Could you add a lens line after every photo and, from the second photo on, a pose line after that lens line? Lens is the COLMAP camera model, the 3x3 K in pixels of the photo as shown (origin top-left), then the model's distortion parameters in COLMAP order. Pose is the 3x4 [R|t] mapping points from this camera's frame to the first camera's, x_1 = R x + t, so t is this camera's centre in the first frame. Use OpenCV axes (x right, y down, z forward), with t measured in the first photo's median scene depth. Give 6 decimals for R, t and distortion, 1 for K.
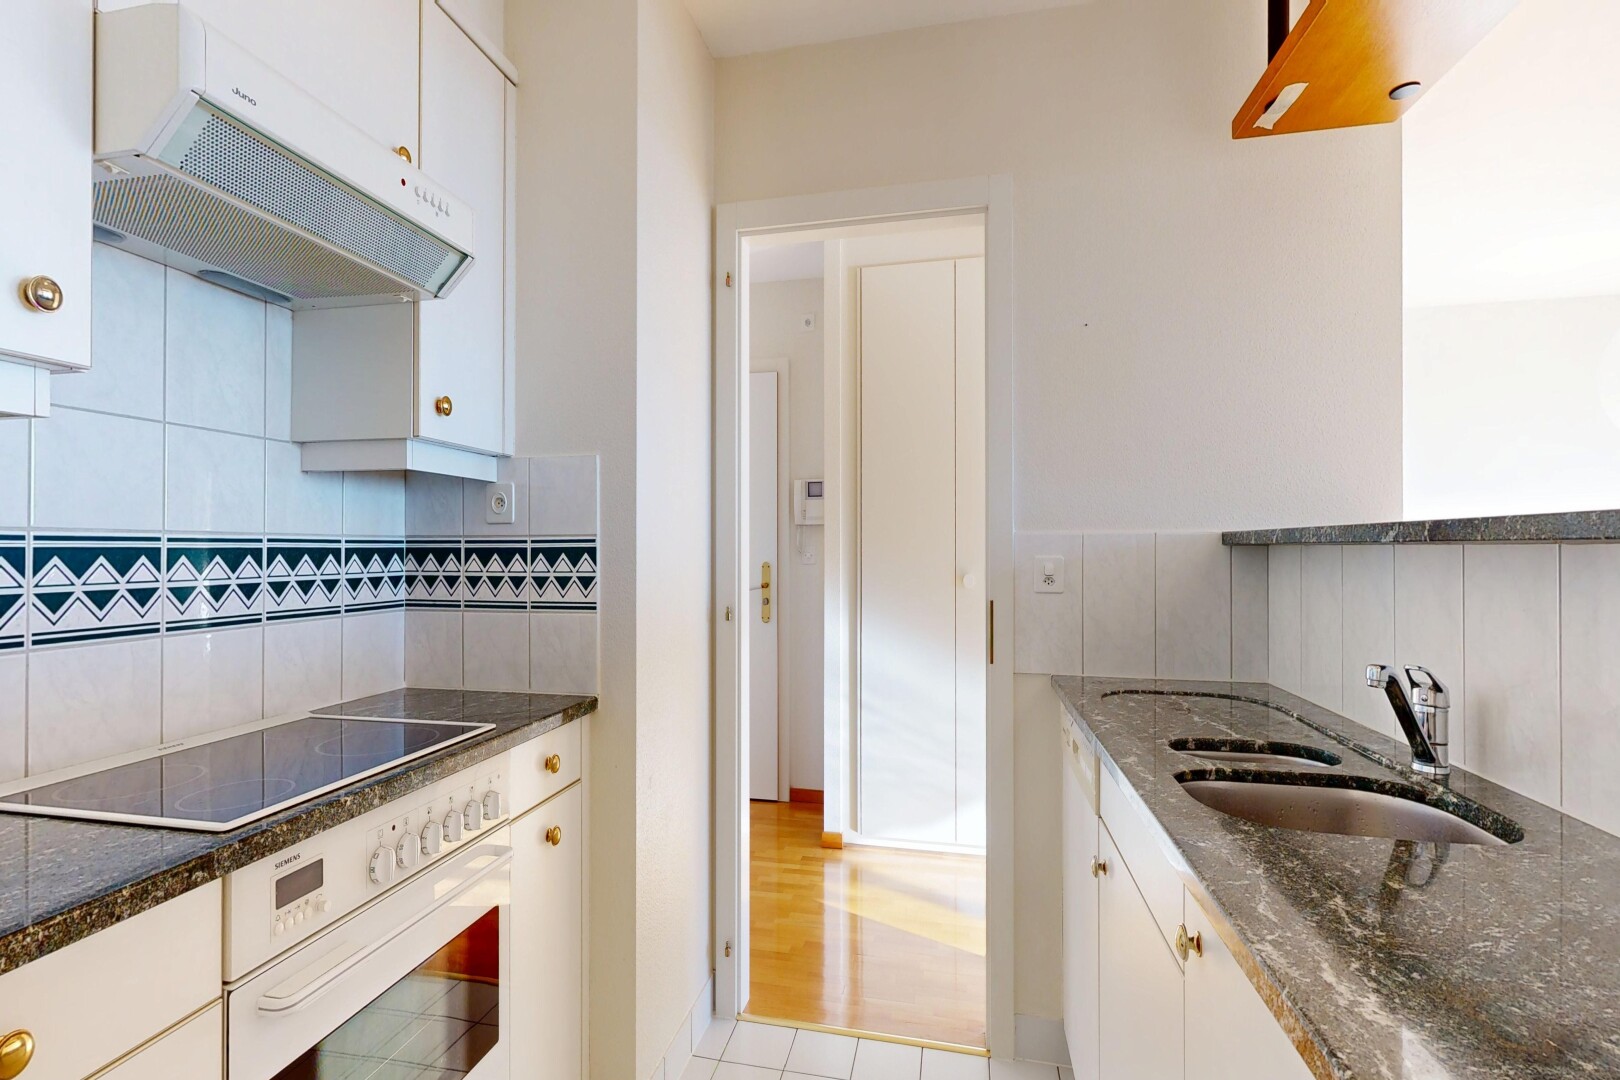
lens RADIAL K [[706.6, 0, 810.0], [0, 706.6, 540.0], [0, 0, 1]] dist [0.000563, -0.000057]
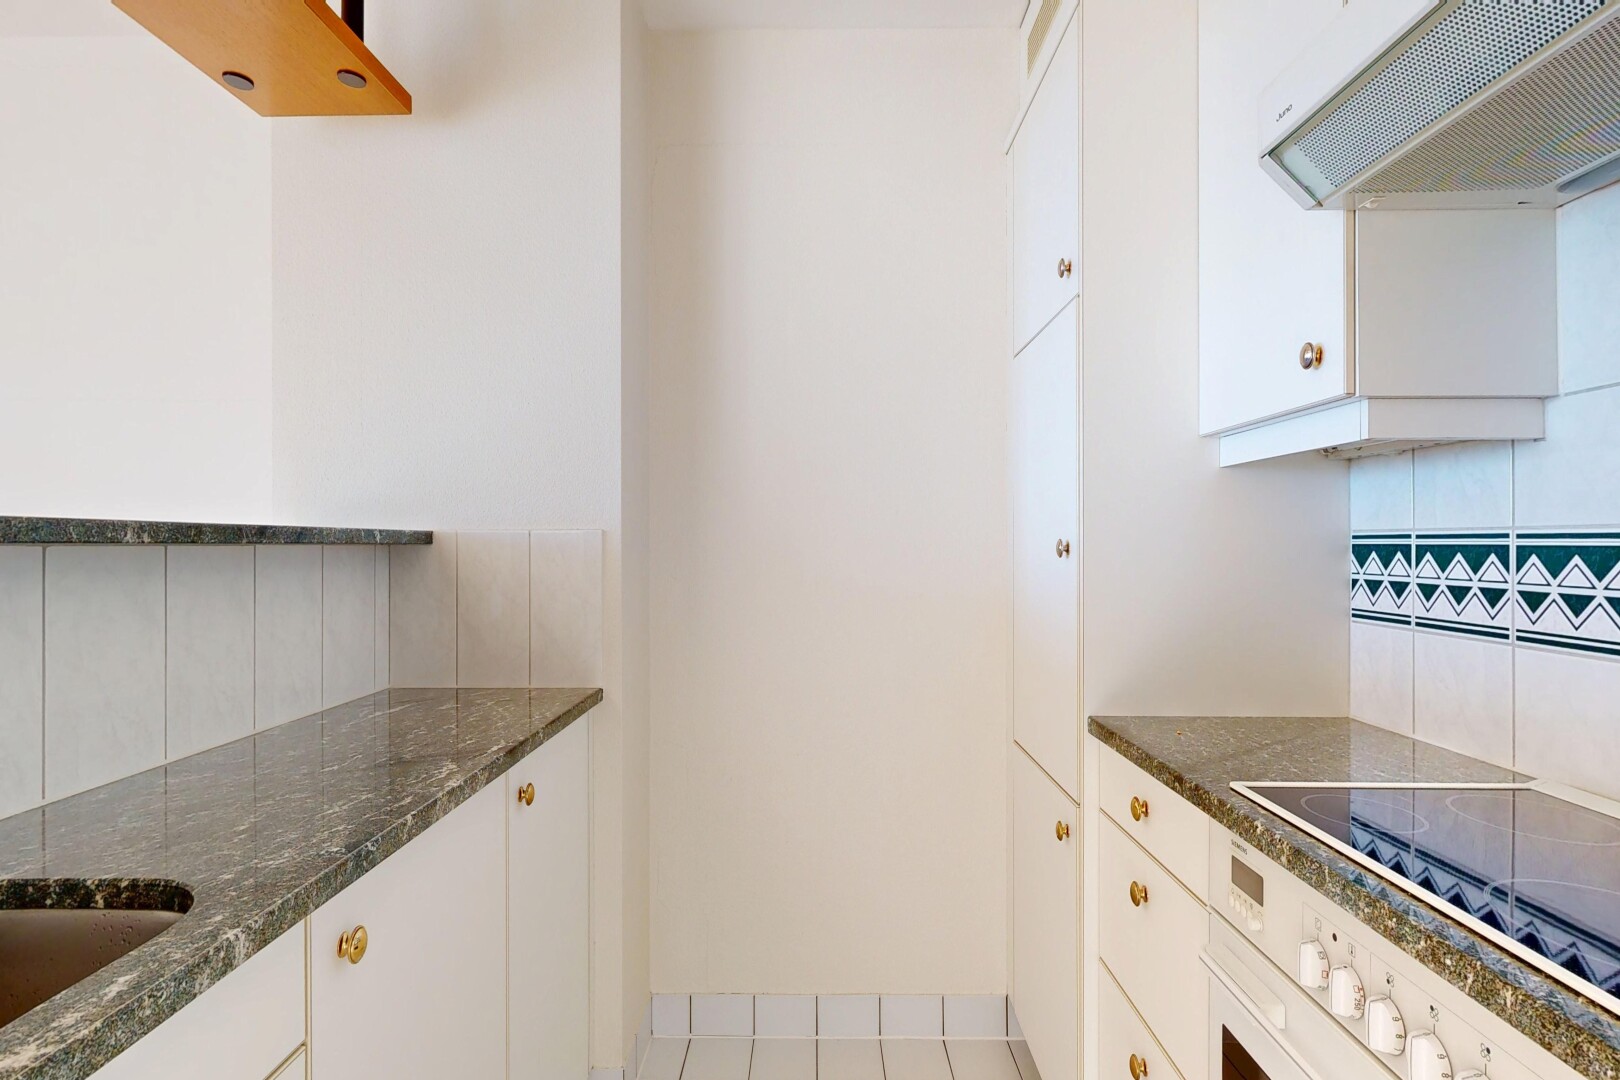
lens RADIAL K [[708.7, 0, 810.2], [0, 708.7, 539.1], [0, 0, 1]] dist [-0.000066, 0.000102]
pose [[-0.980269, 0.000265, -0.197667, 0.080293], [0.004385, 0.999782, -0.020407, 0.016262], [0.197618, -0.020871, -0.980057, 1.703402]]
